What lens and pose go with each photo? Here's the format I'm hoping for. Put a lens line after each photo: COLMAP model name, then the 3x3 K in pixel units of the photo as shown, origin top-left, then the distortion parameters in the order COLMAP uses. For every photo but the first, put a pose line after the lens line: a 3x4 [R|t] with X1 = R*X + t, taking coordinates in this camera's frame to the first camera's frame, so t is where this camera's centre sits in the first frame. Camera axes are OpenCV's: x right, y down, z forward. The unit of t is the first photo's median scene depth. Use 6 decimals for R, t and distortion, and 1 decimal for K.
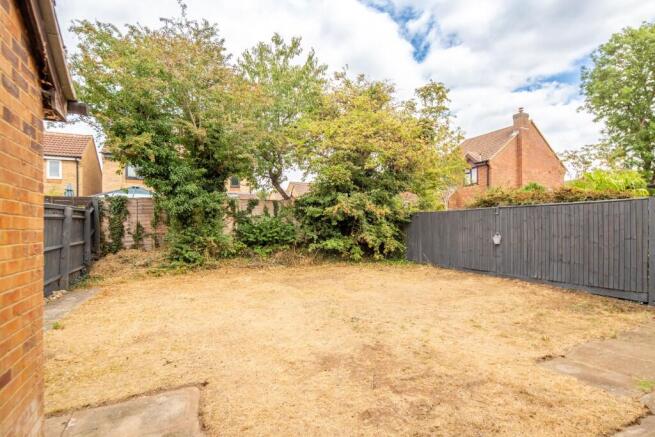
lens RADIAL K [[320.2, 0, 330.6], [0, 320.2, 223.7], [0, 0, 1]] dist [-0.002002, -0.002891]
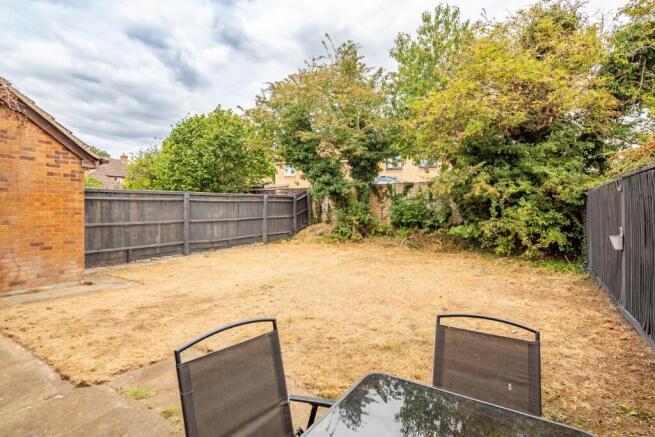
lens RADIAL K [[320.2, 0, 348.0], [0, 320.2, 201.2], [0, 0, 1]] dist [-0.002002, -0.002891]
pose [[0.538436, -0.004112, -0.842656, 0.600453], [-0.004274, 0.999962, -0.007611, -0.006669], [0.842656, 0.007700, 0.538398, 0.295754]]
